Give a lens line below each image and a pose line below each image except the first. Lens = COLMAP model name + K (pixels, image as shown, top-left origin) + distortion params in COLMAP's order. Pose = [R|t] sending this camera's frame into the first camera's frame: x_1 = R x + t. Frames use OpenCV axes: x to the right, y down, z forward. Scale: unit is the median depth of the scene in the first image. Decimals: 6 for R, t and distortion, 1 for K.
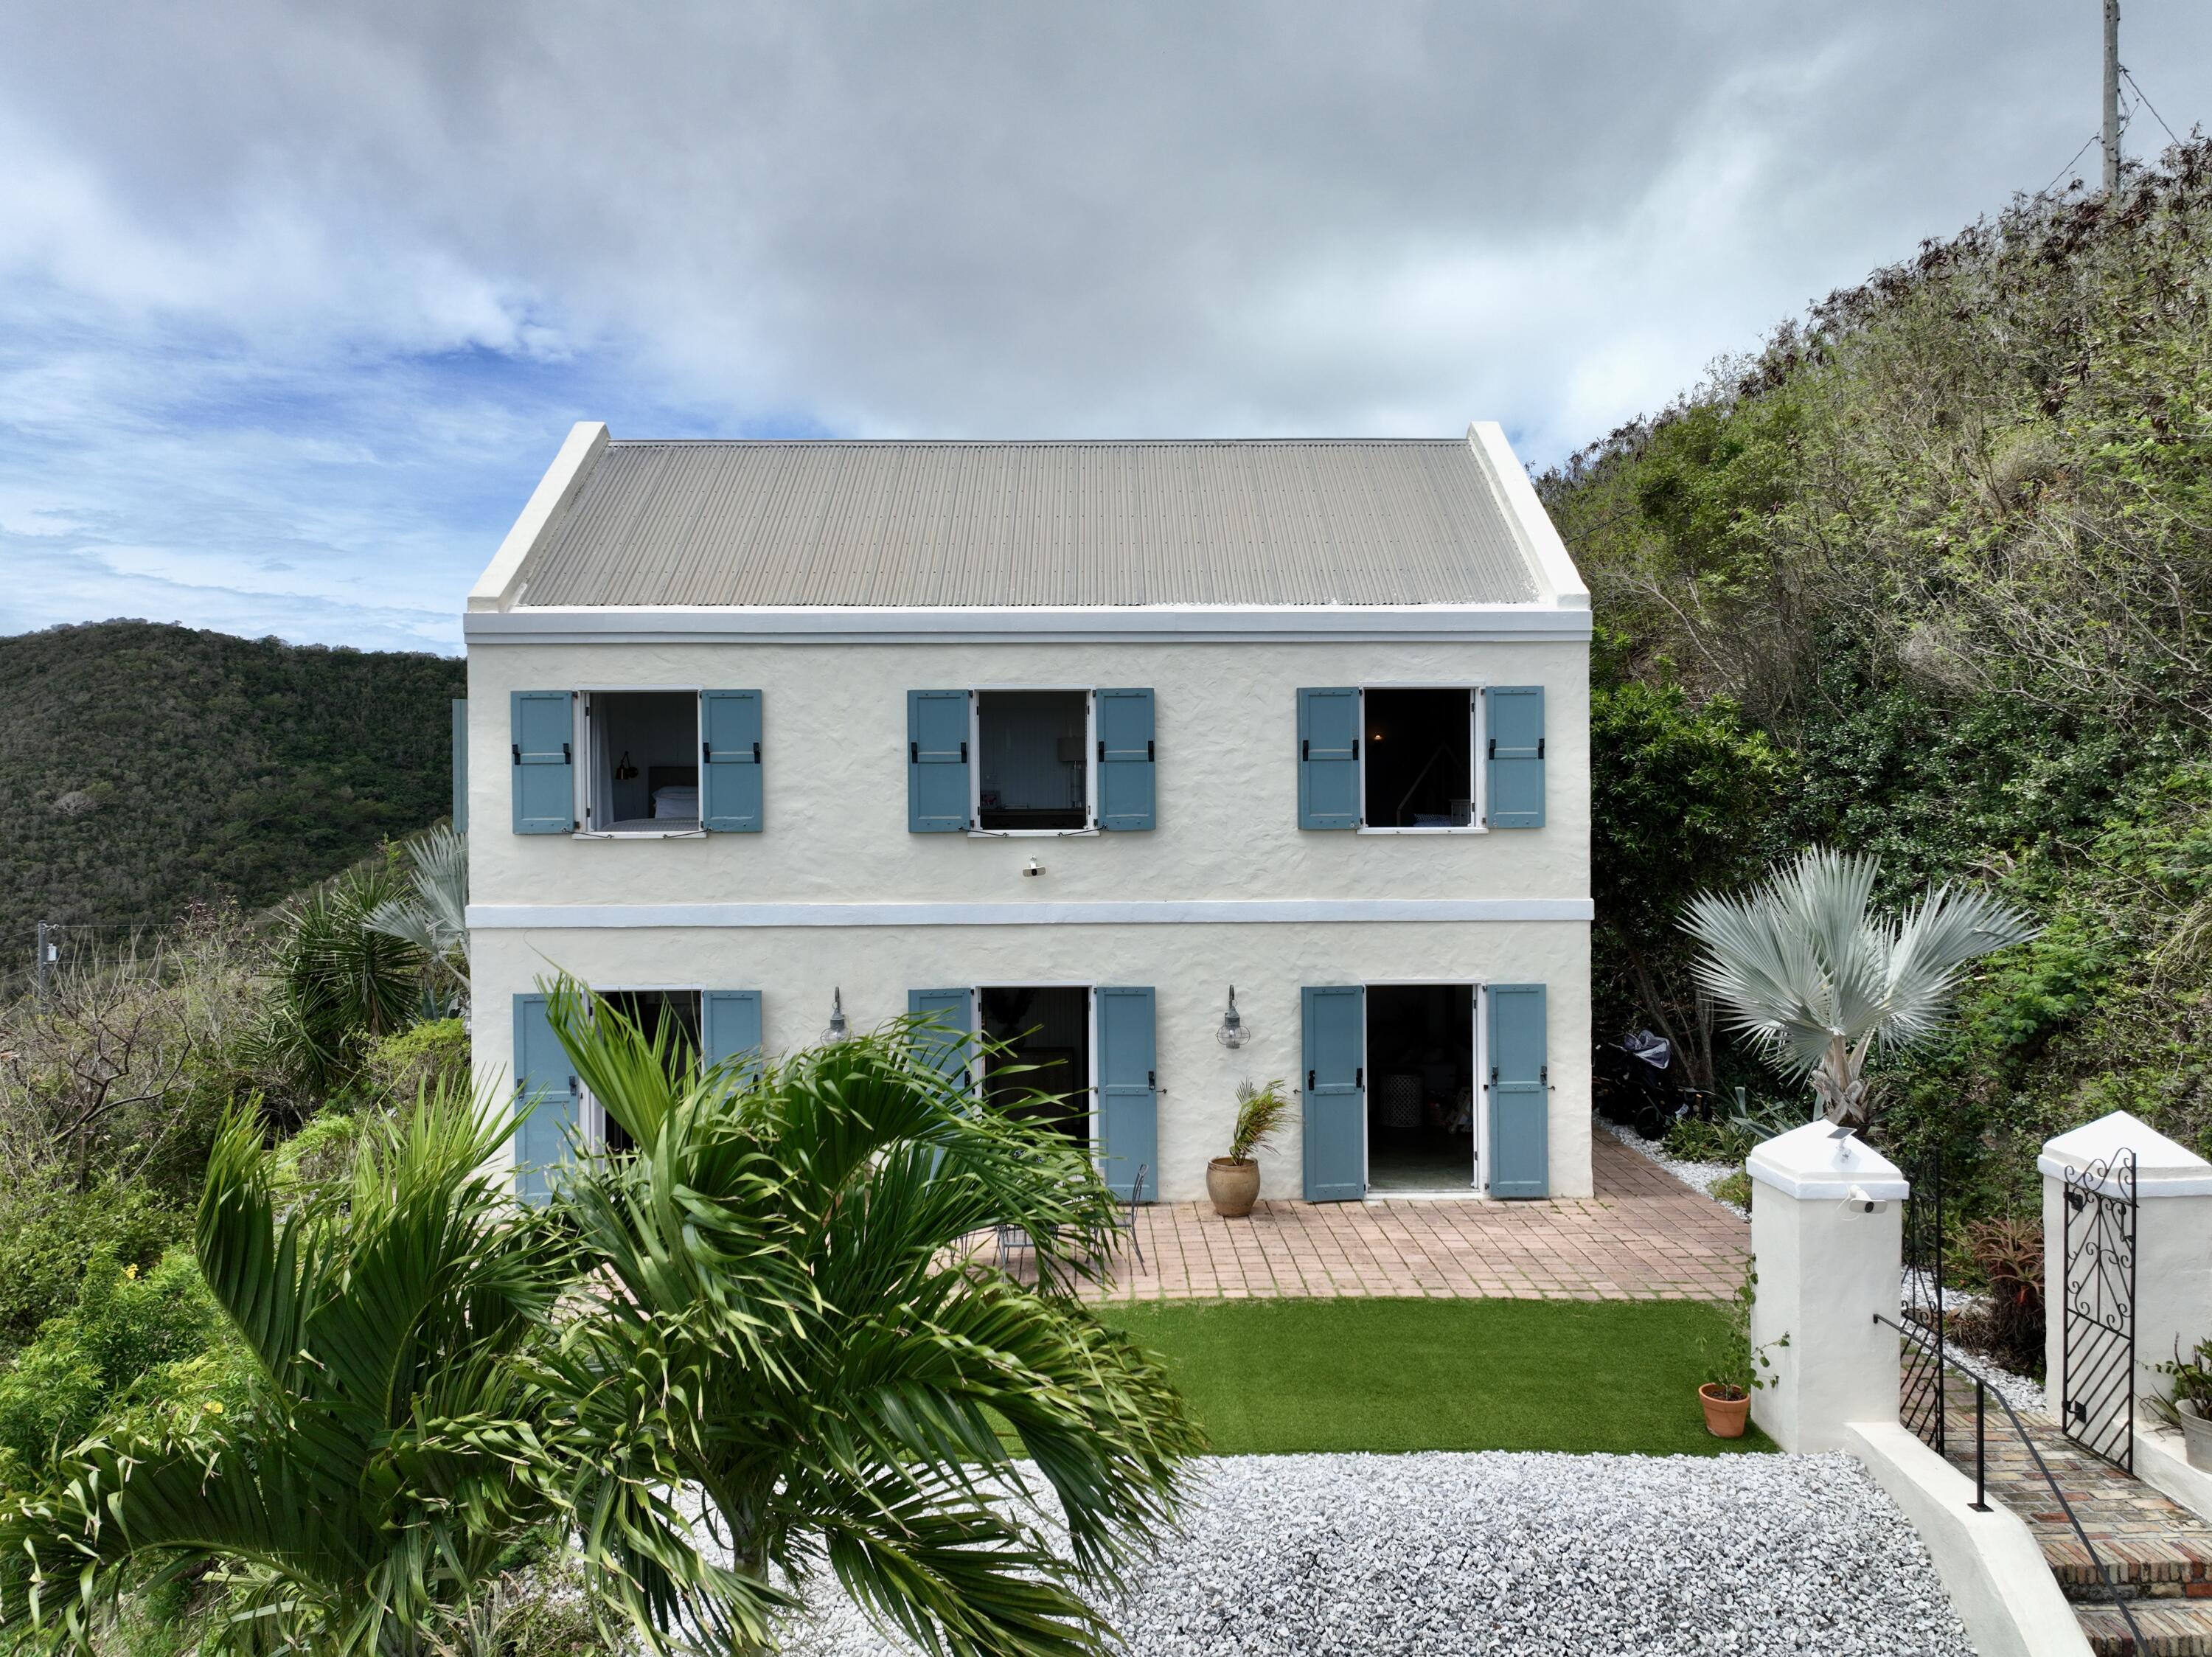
lens RADIAL K [[1563.2, 0, 1112.3], [0, 1563.2, 829.2], [0, 0, 1]] dist [0.021578, 0.009914]
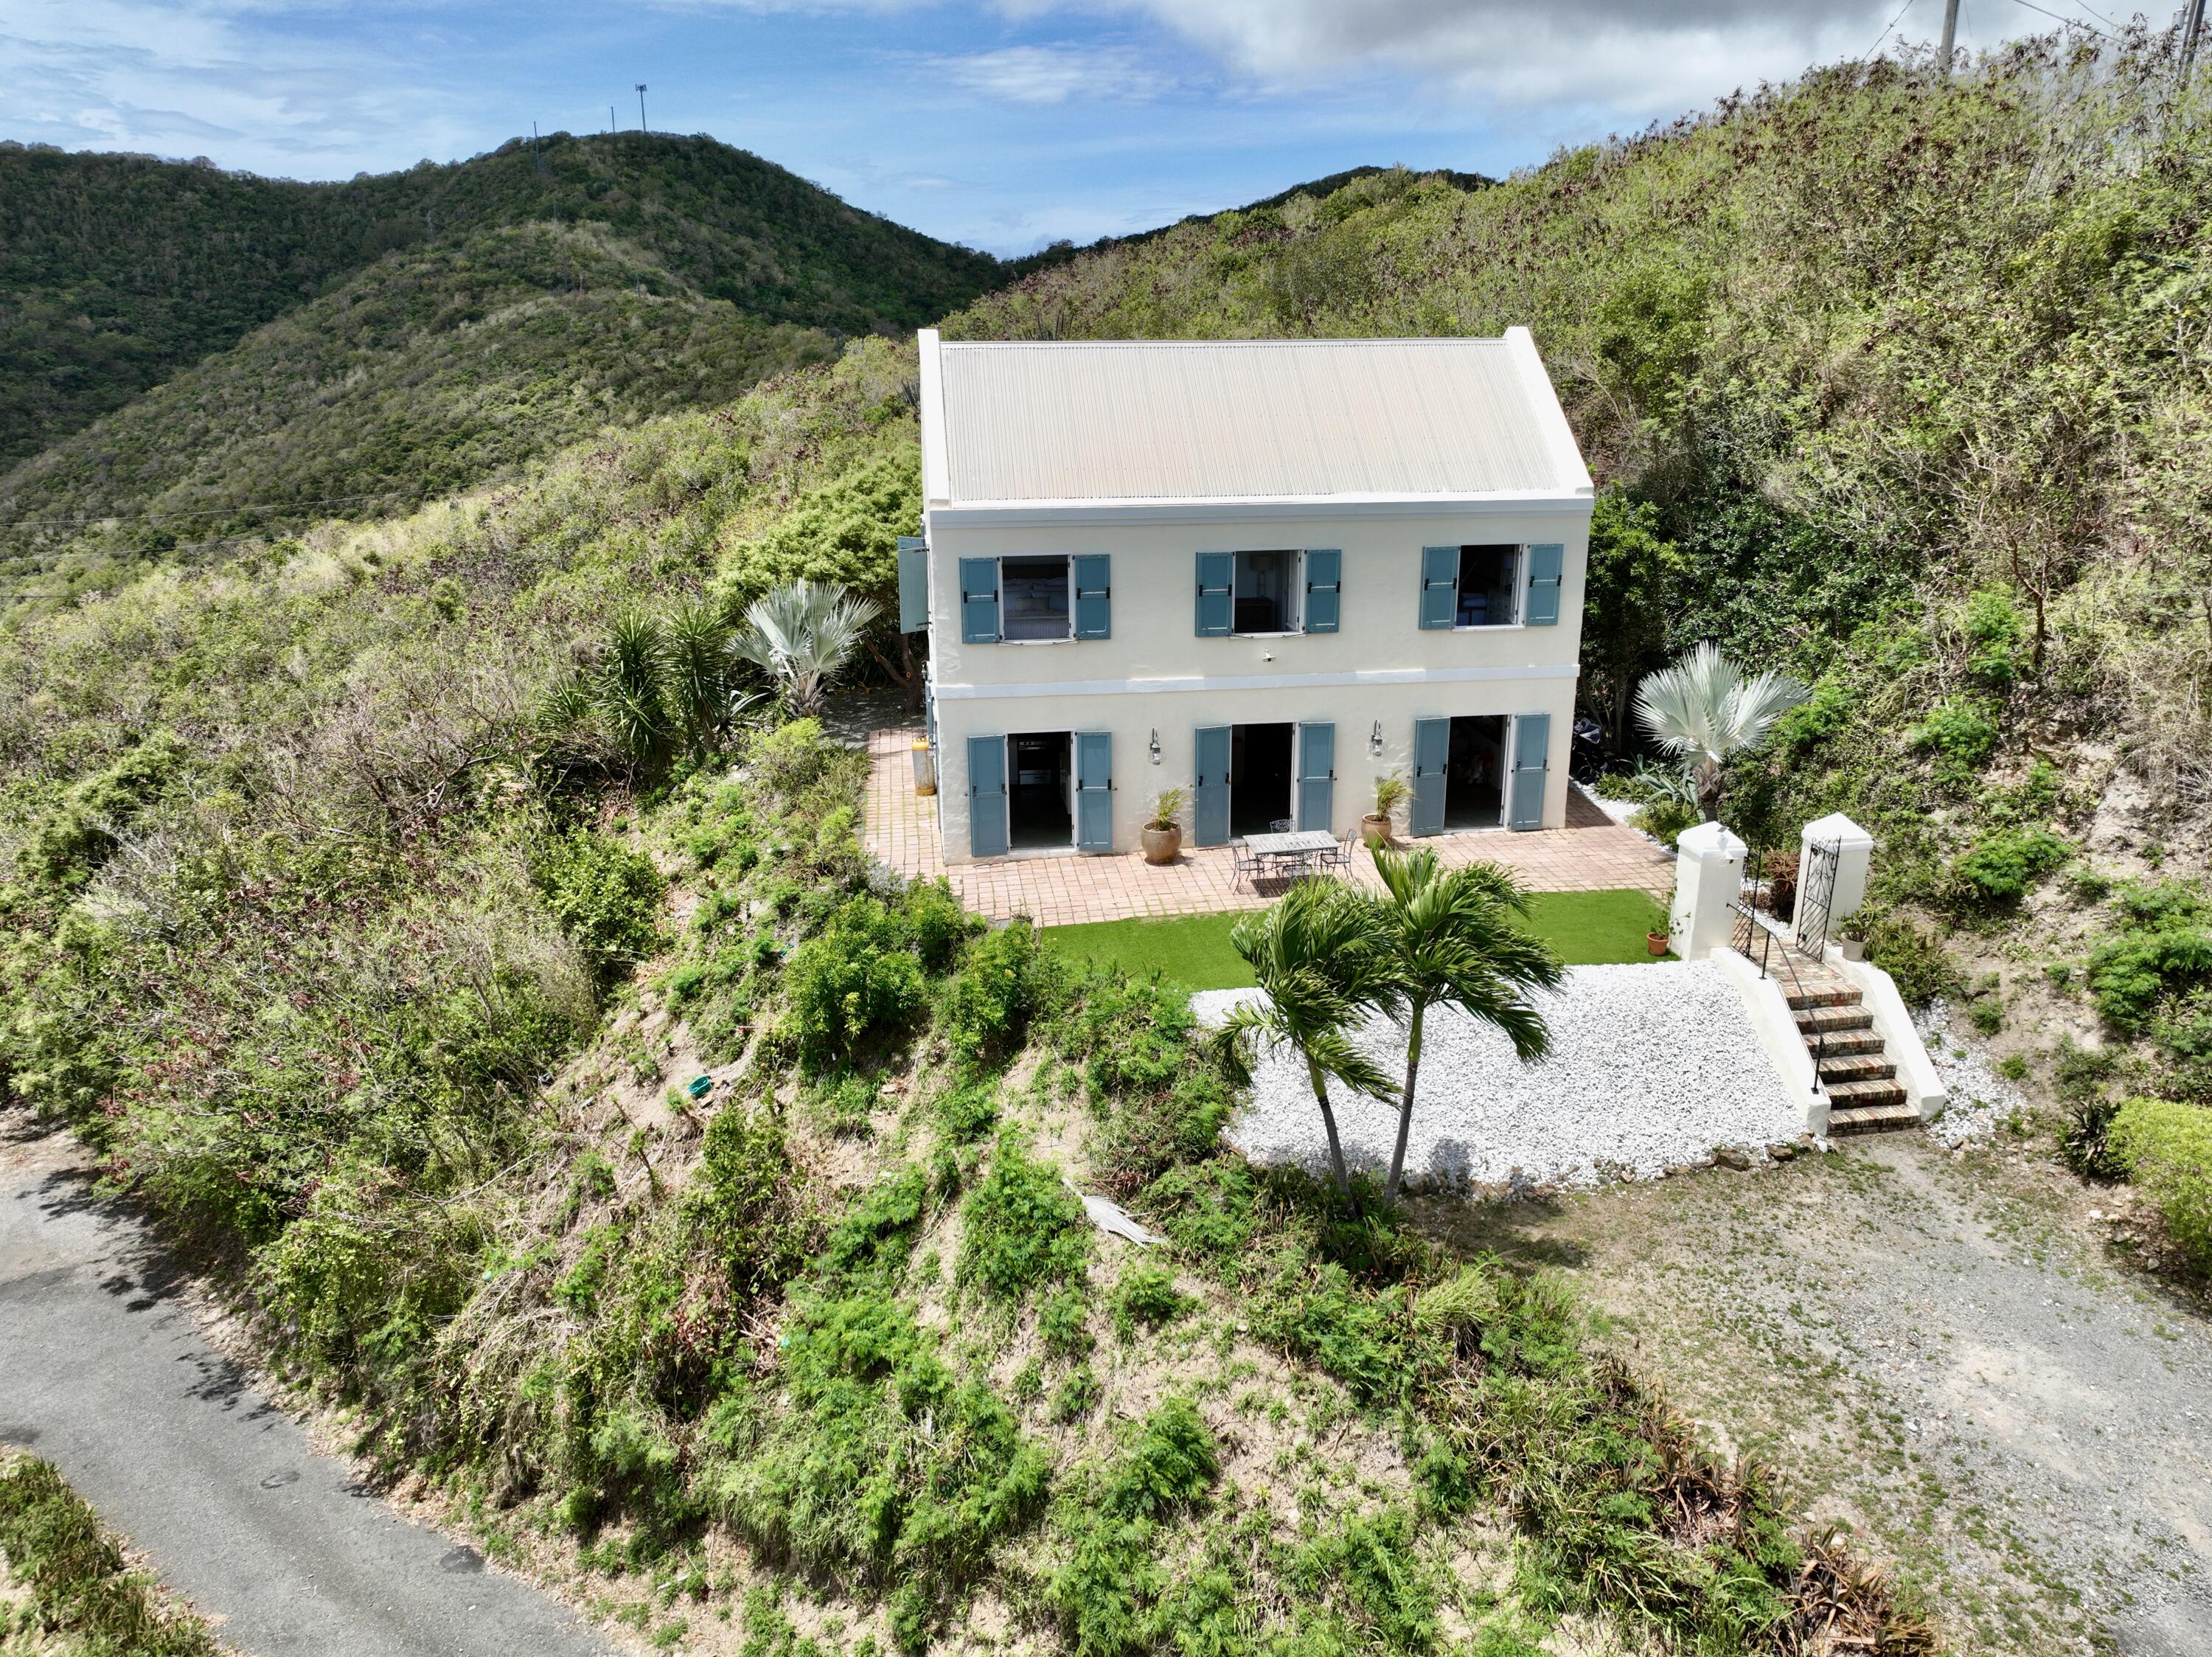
lens RADIAL K [[1563.2, 0, 1103.0], [0, 1563.2, 824.0], [0, 0, 1]] dist [0.021578, 0.009914]
pose [[0.993890, -0.034186, 0.104945, -0.427077], [0.002691, 0.958048, 0.286594, -0.299606], [-0.110340, -0.284561, 0.952287, -0.681075]]
